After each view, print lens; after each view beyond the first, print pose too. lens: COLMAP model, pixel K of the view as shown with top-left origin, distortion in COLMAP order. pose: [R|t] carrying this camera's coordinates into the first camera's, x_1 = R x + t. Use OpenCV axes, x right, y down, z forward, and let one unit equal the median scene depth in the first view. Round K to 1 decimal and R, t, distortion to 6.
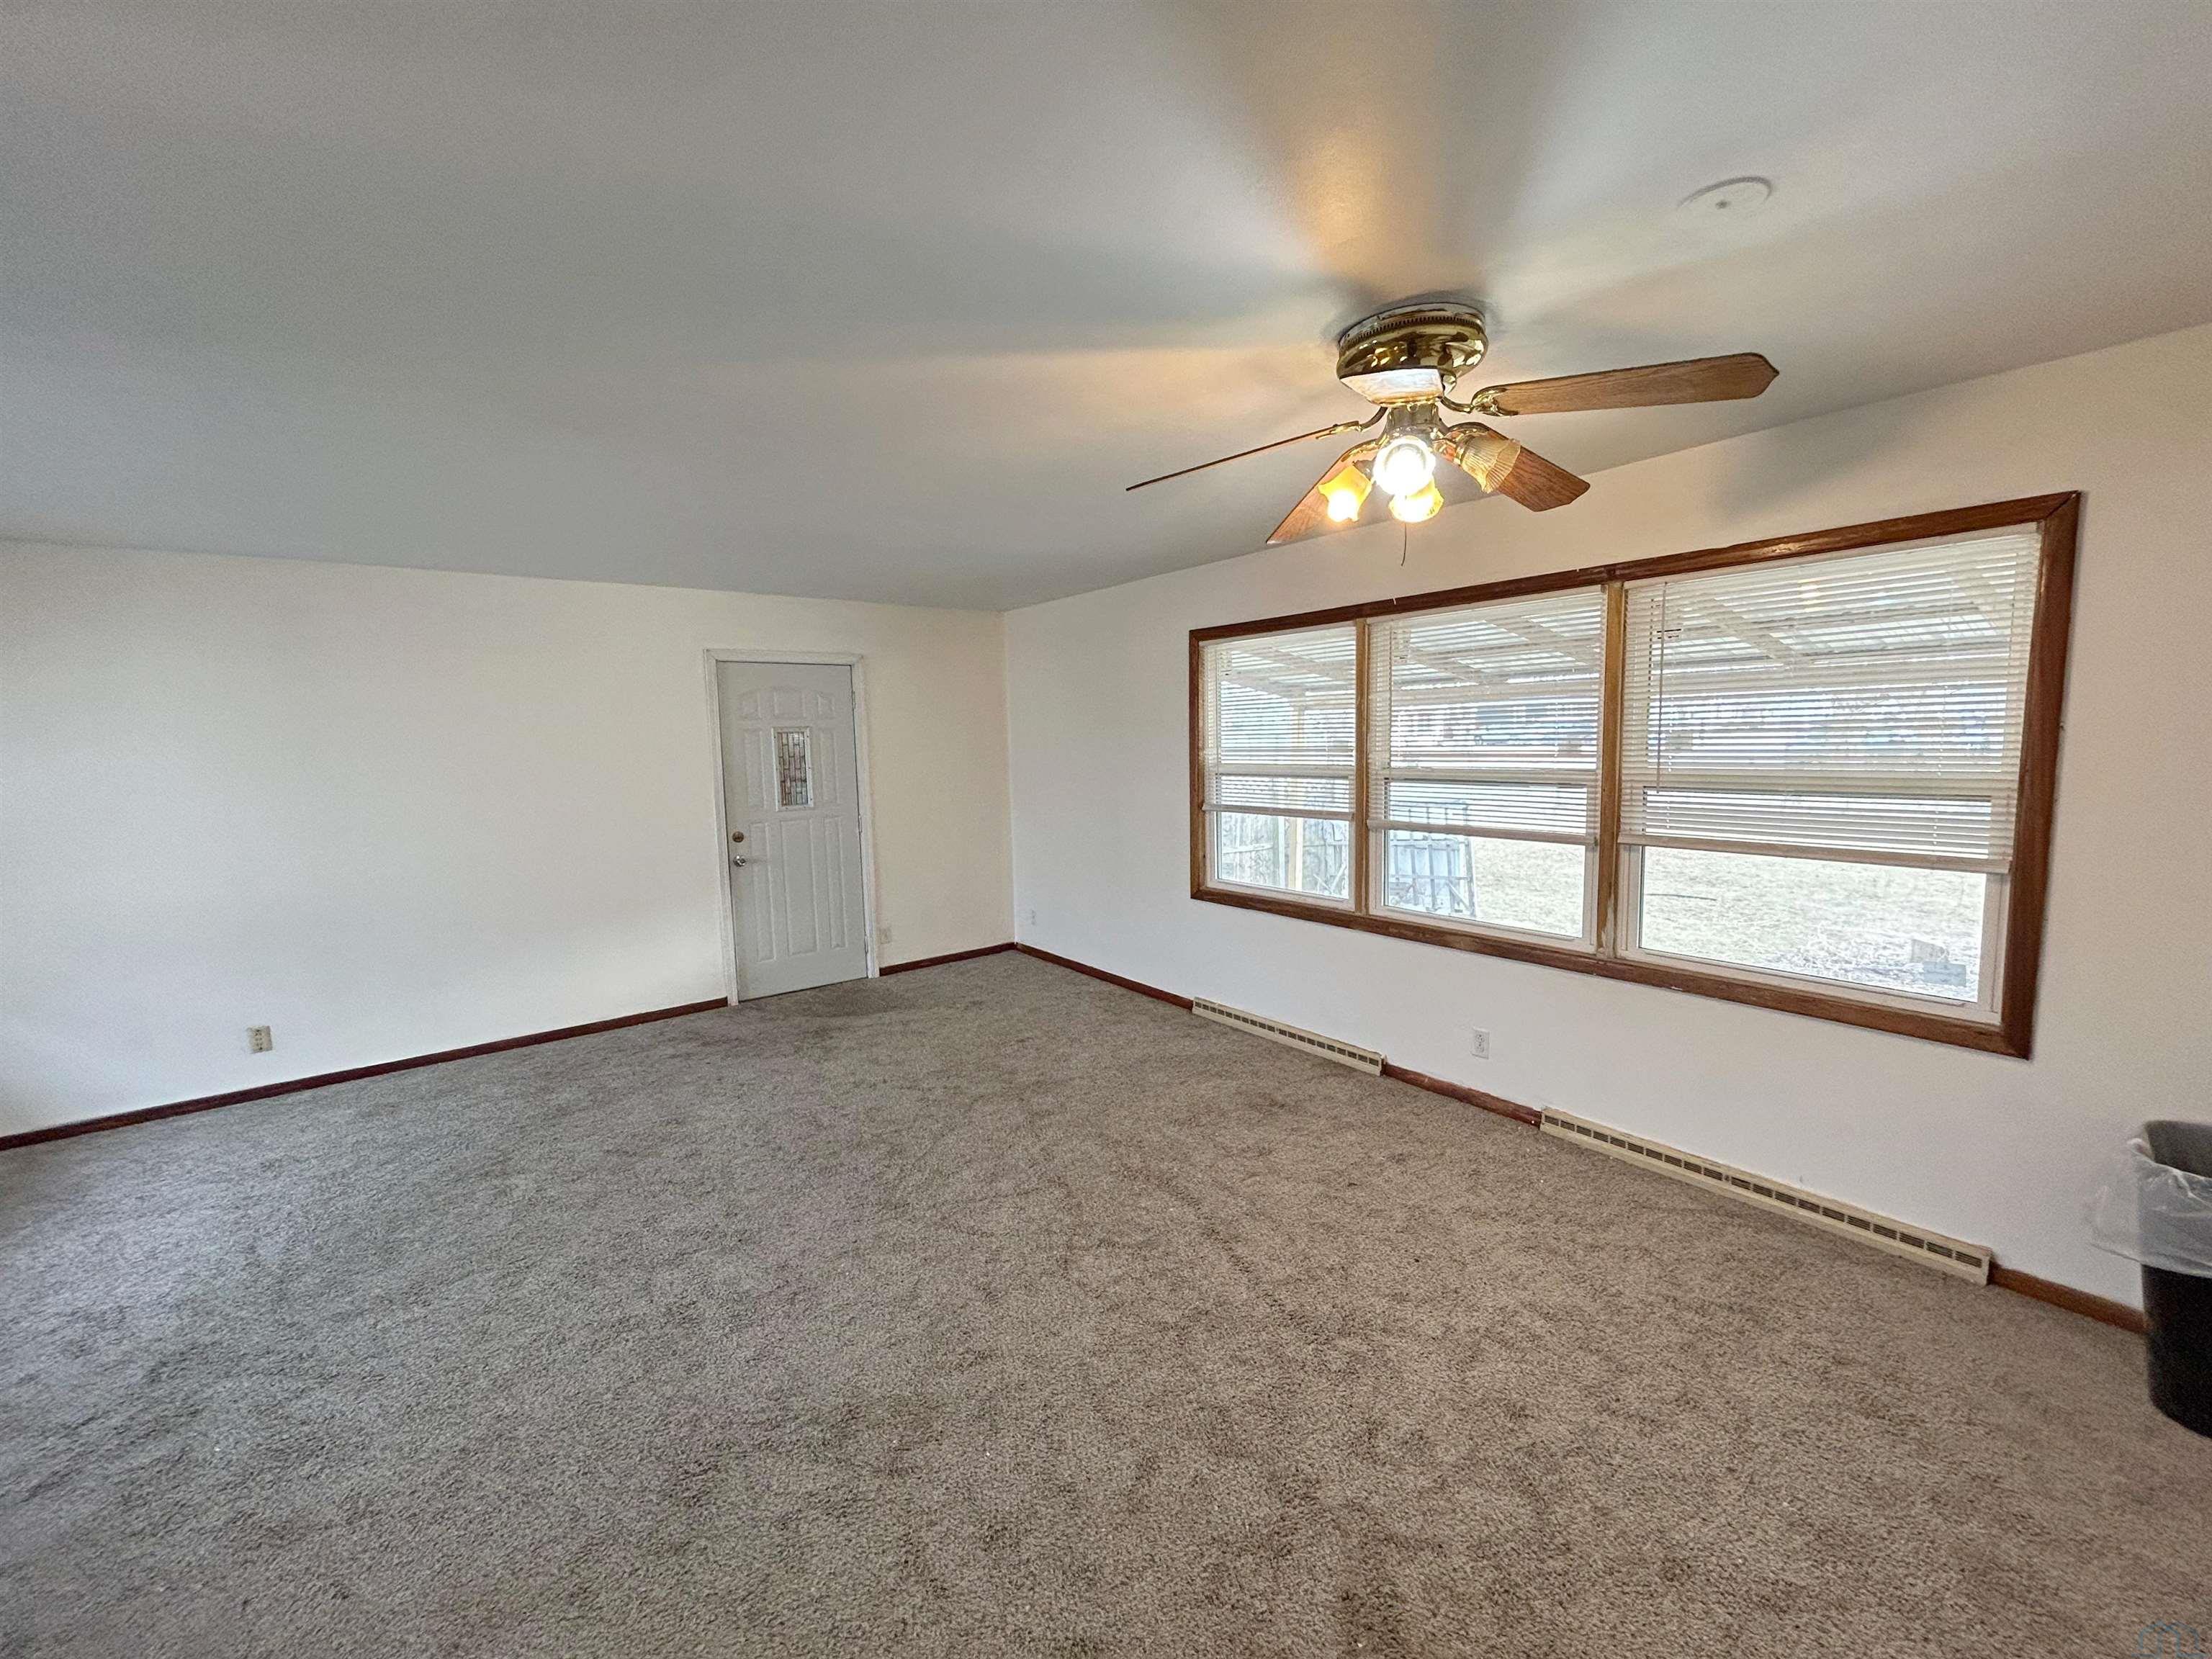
lens RADIAL K [[884.5, 0, 1107.2], [0, 884.5, 826.6], [0, 0, 1]] dist [-0.000985, 0.000265]
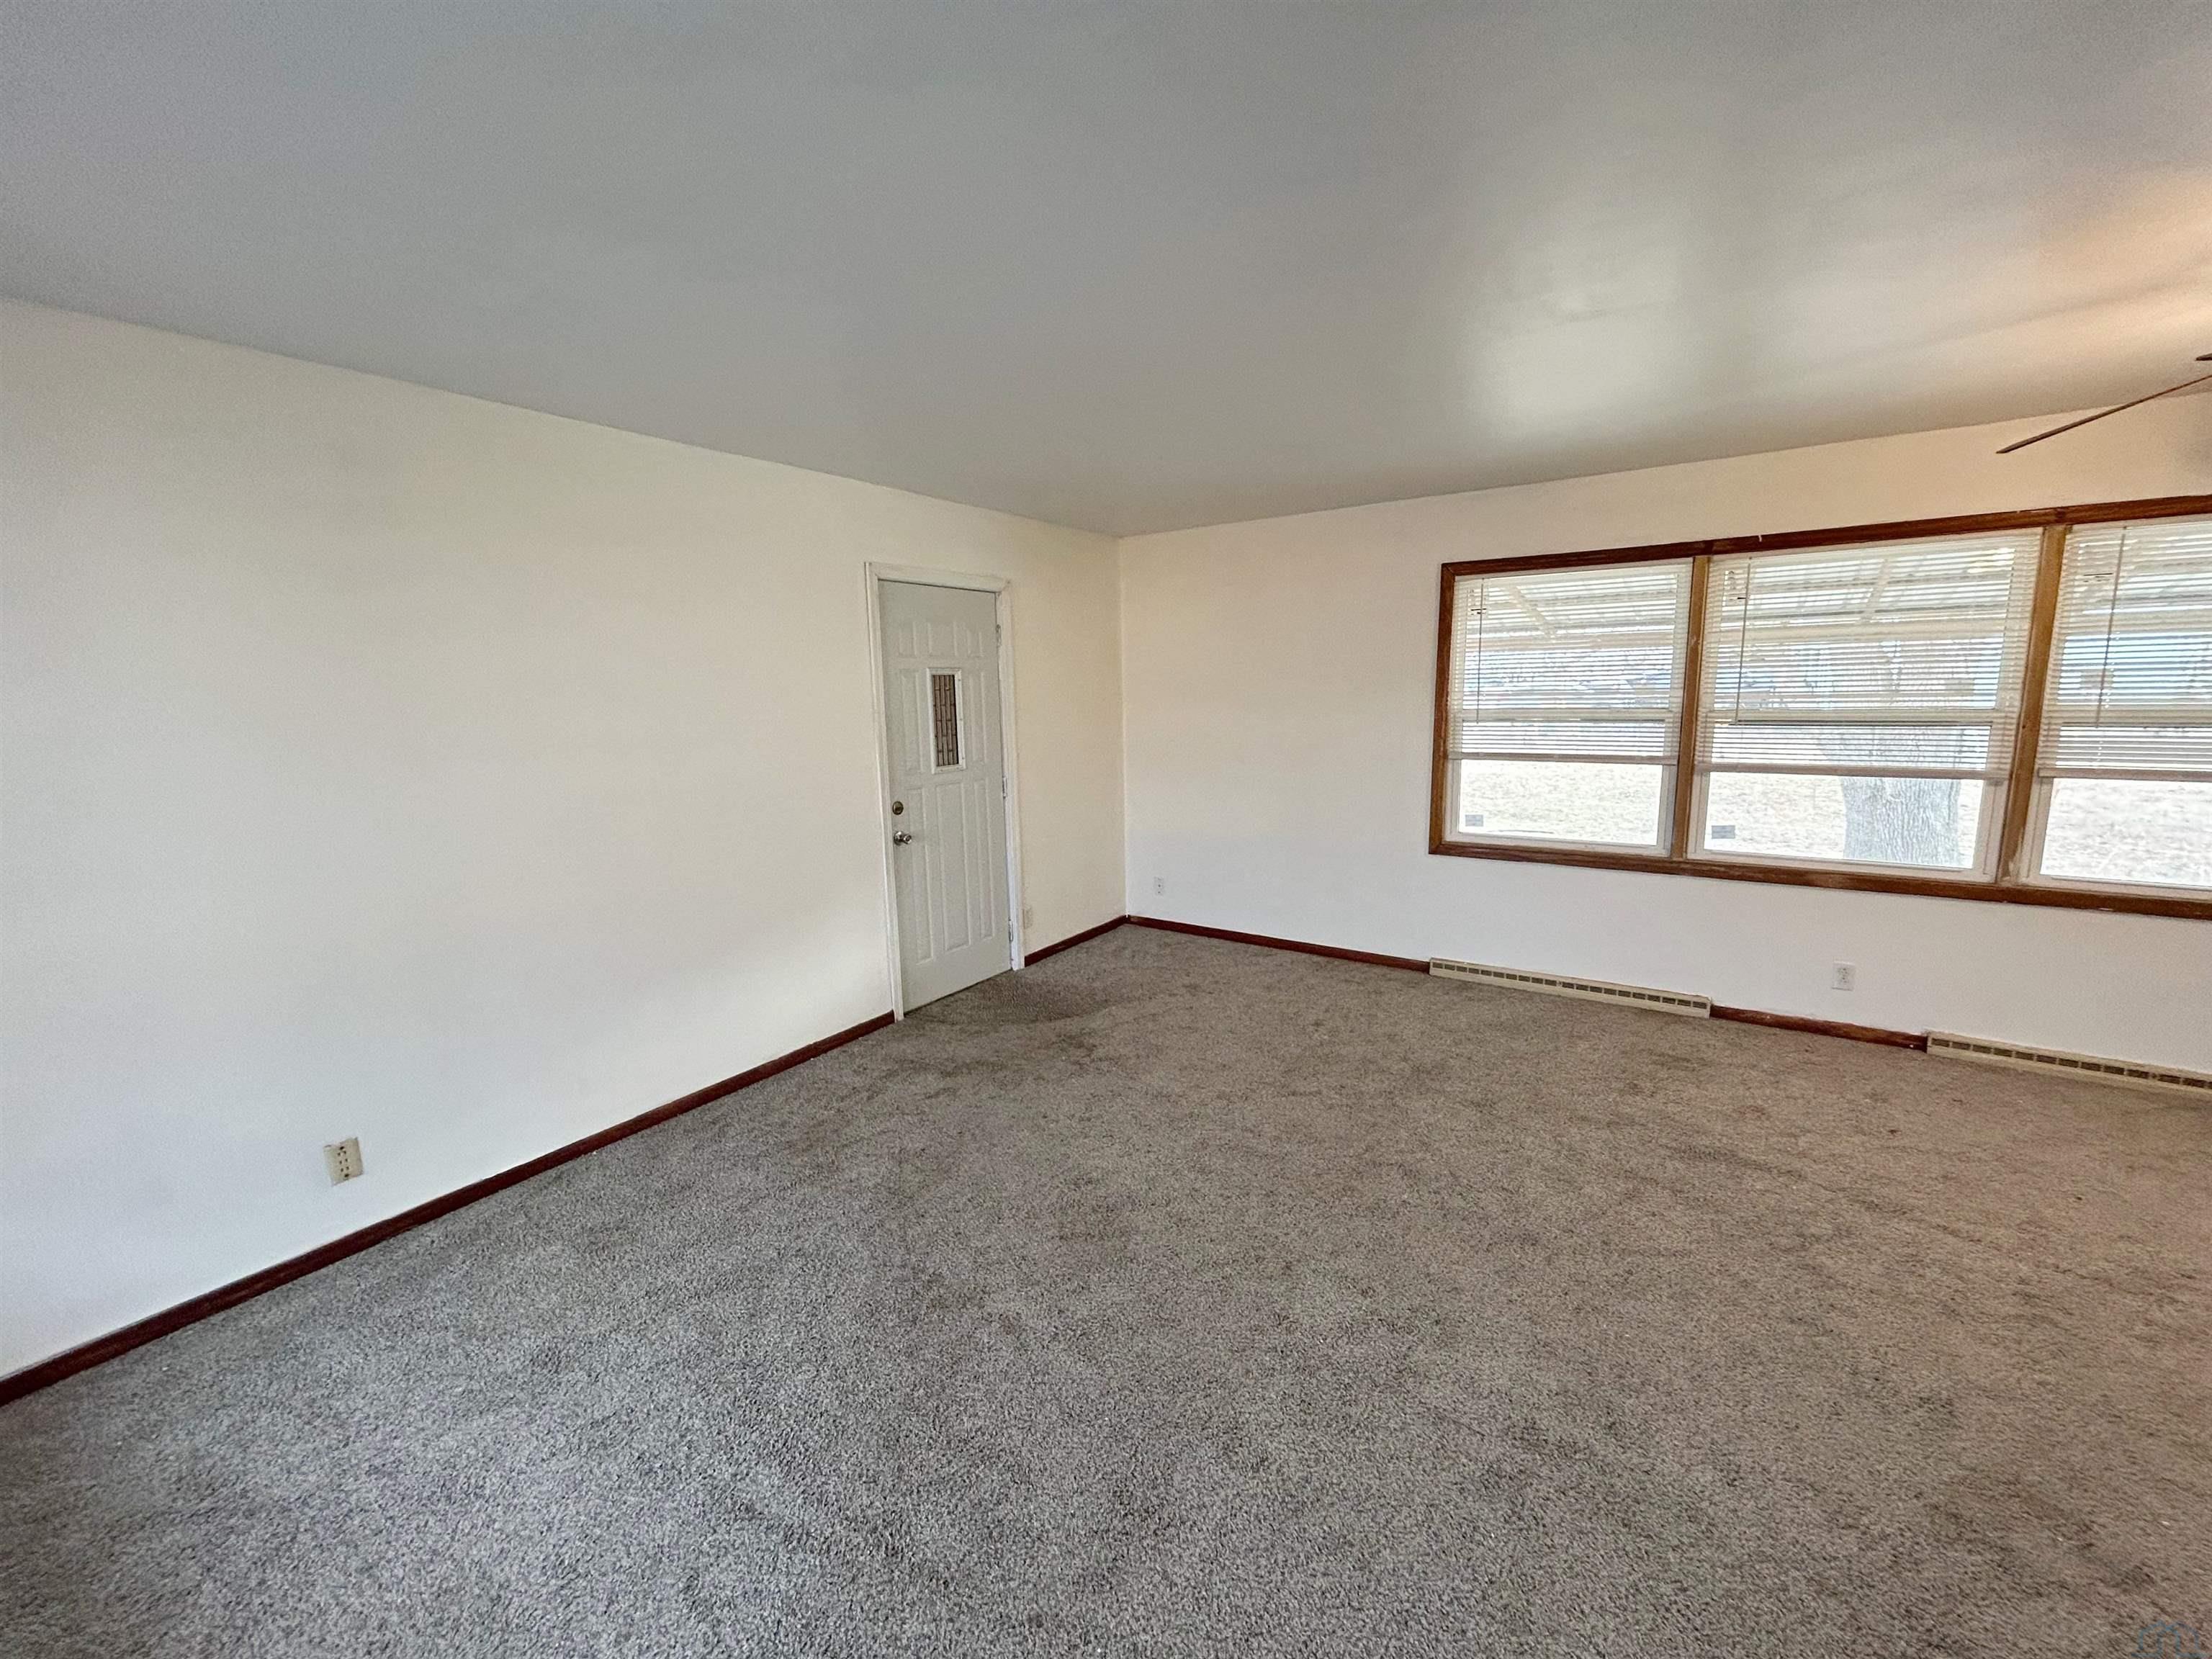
lens RADIAL K [[884.5, 0, 1107.2], [0, 884.5, 826.6], [0, 0, 1]] dist [-0.000985, 0.000265]
pose [[0.951994, -0.044720, 0.302834, -0.612515], [0.030644, 0.998224, 0.051077, -0.007263], [-0.304580, -0.039344, 0.951674, 0.253290]]
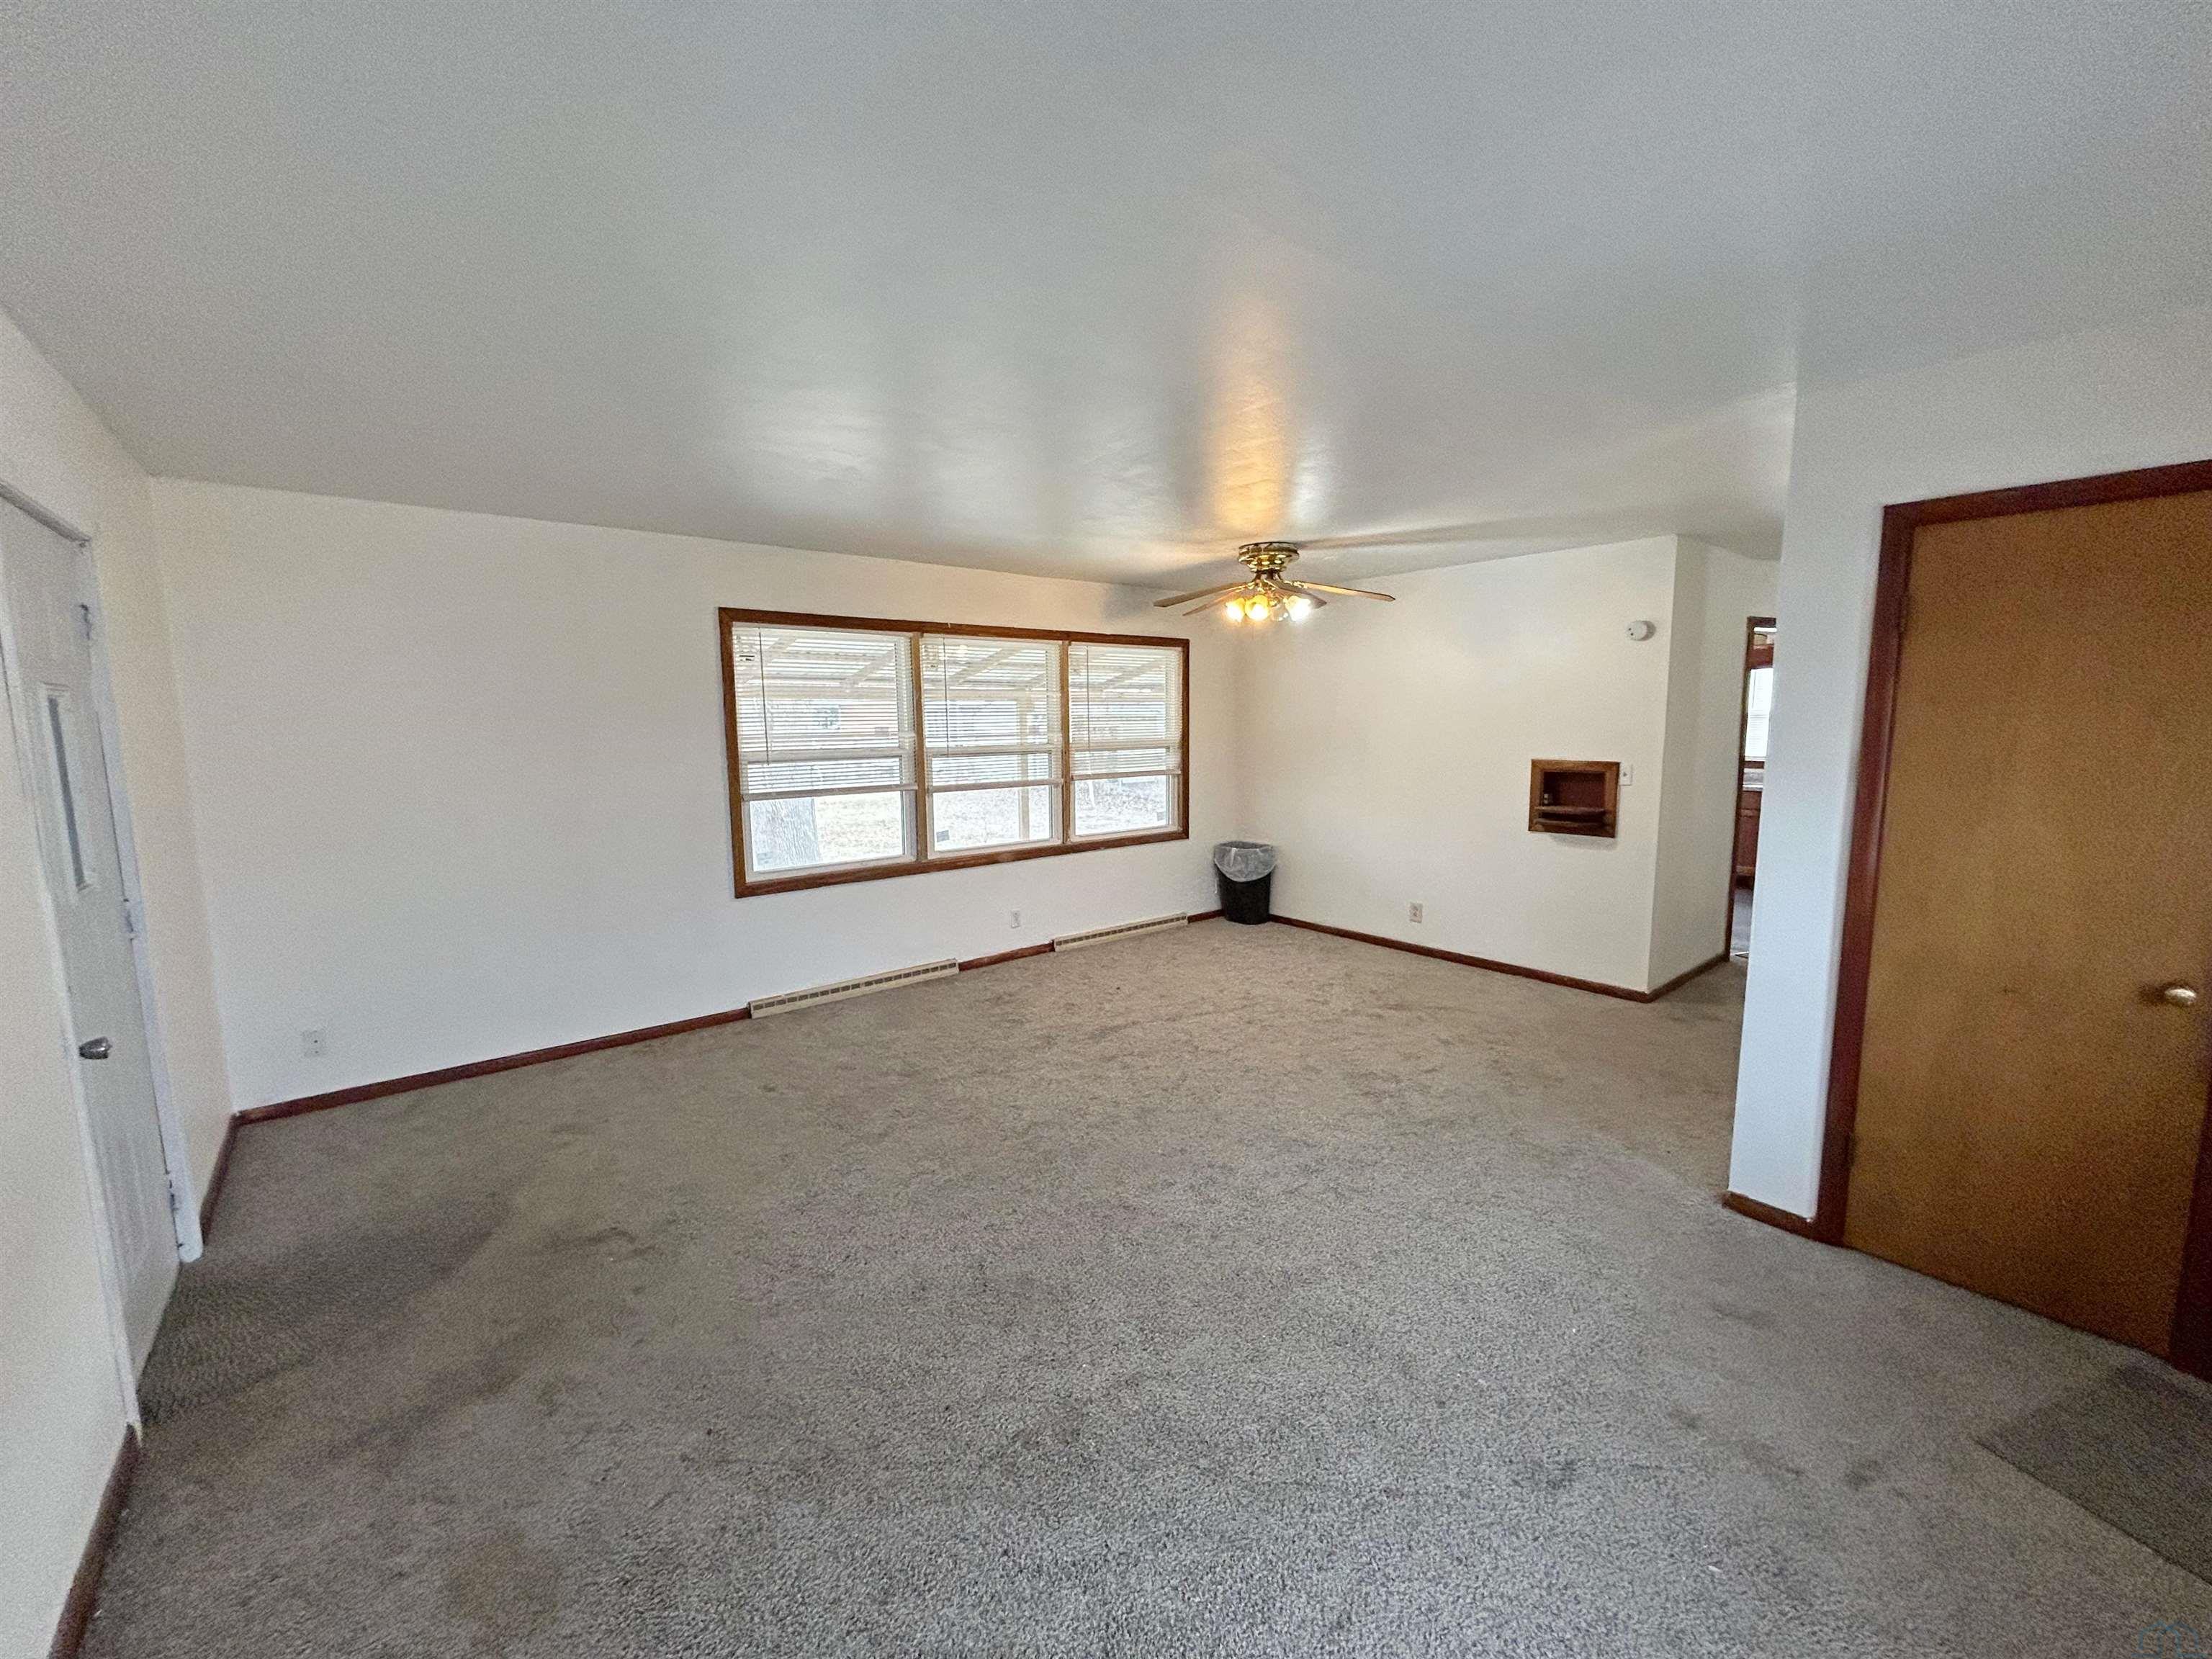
lens RADIAL K [[884.5, 0, 1107.2], [0, 884.5, 826.6], [0, 0, 1]] dist [-0.000985, 0.000265]
pose [[-0.031619, -0.098646, 0.994620, -0.990715], [0.115645, 0.988073, 0.101674, -0.050355], [-0.992787, 0.118238, -0.019834, 0.746534]]
